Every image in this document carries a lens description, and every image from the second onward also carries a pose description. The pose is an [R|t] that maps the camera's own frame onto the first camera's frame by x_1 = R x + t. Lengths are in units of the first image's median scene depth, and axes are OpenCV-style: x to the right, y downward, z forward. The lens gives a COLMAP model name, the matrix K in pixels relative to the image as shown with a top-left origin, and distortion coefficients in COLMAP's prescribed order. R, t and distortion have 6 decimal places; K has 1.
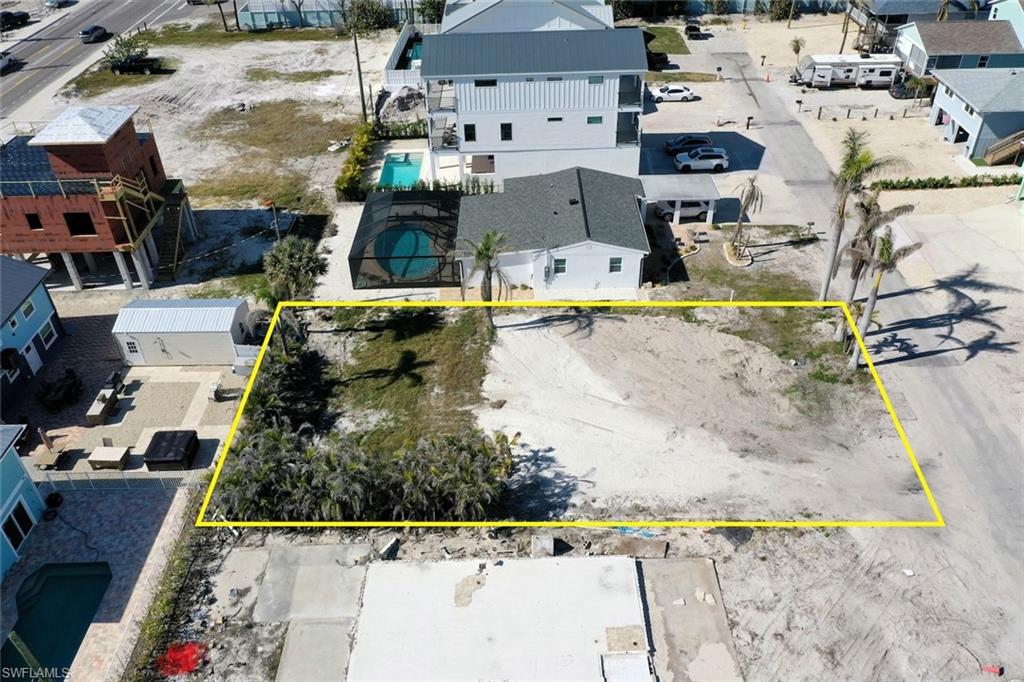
lens RADIAL K [[818.1, 0, 507.1], [0, 818.1, 349.0], [0, 0, 1]] dist [0.000514, 0.001777]
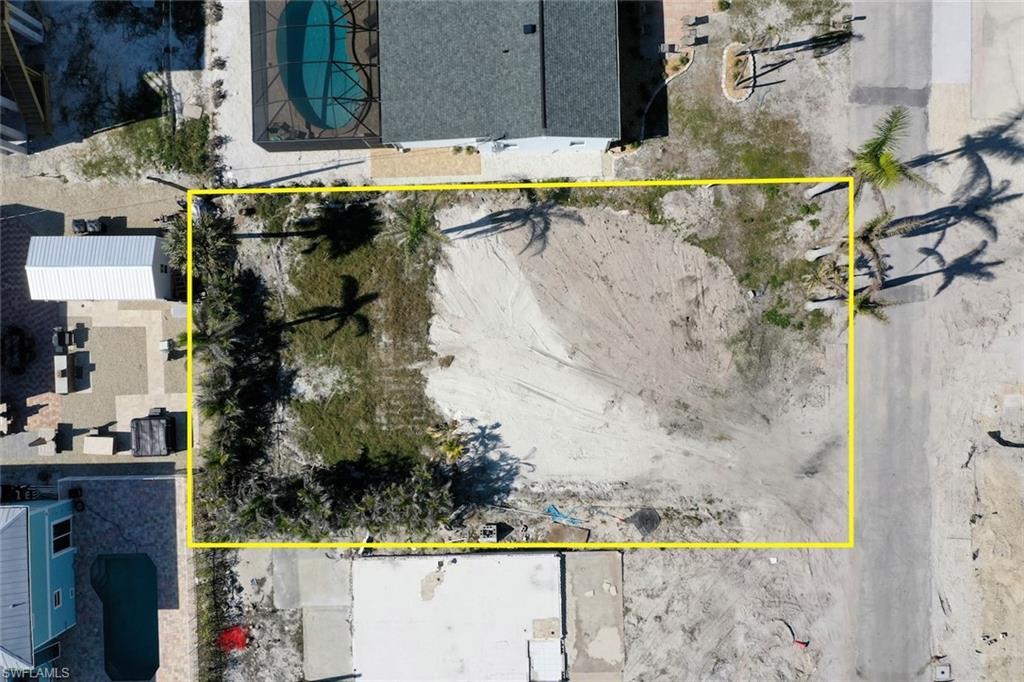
lens RADIAL K [[818.1, 0, 504.6], [0, 818.1, 369.0], [0, 0, 1]] dist [0.000514, 0.001777]
pose [[0.999534, -0.025286, -0.017098, 0.083375], [0.028736, 0.590535, 0.806500, -0.791155], [-0.010296, -0.806616, 0.590986, 0.407862]]
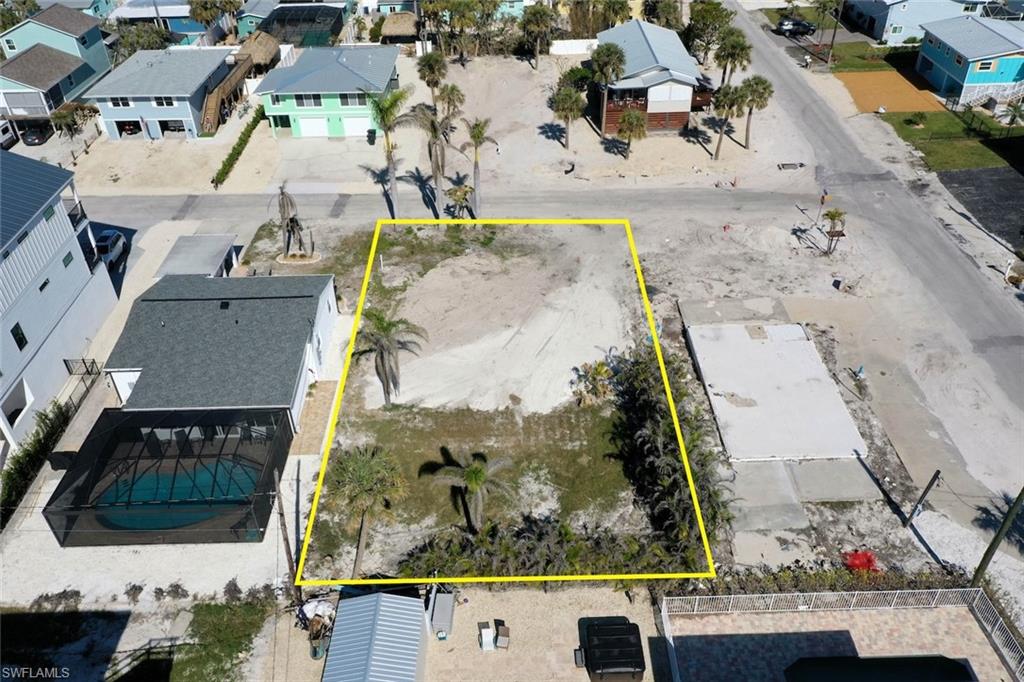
lens RADIAL K [[818.1, 0, 527.2], [0, 818.1, 356.2], [0, 0, 1]] dist [0.000514, 0.001777]
pose [[-0.023311, -0.586135, 0.809878, -0.862362], [0.614586, 0.630539, 0.474031, -0.473158], [-0.788506, 0.508790, 0.345531, 0.635353]]
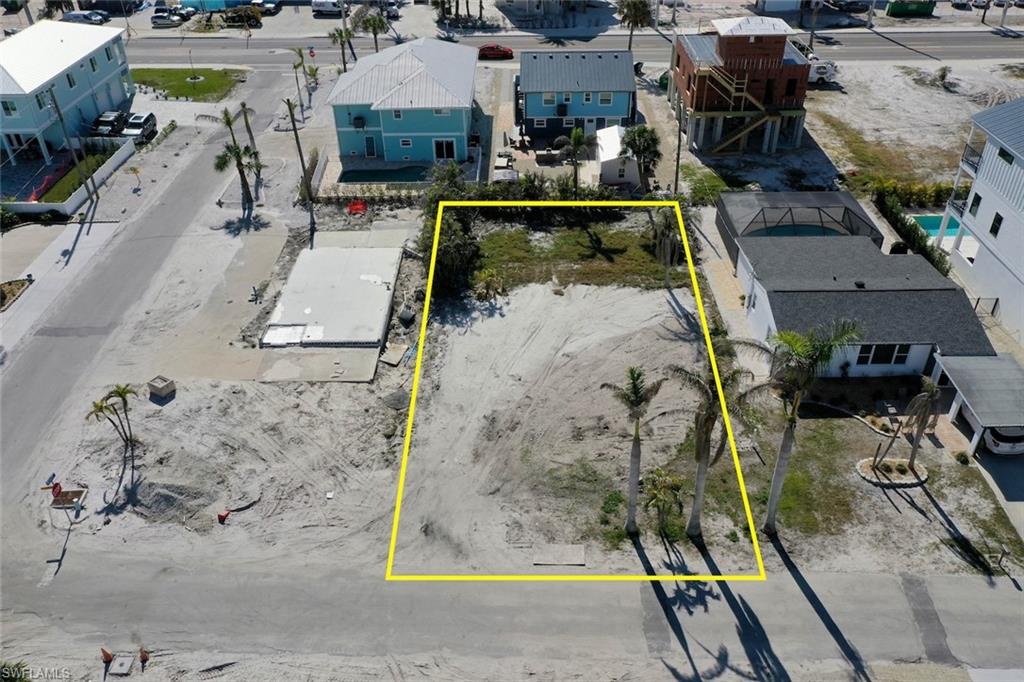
lens RADIAL K [[818.1, 0, 507.5], [0, 818.1, 318.2], [0, 0, 1]] dist [0.000514, 0.001777]
pose [[-0.018451, 0.576637, -0.816792, 1.042345], [-0.583897, 0.656935, 0.476971, -0.457584], [0.811618, 0.485723, 0.324576, 0.600666]]
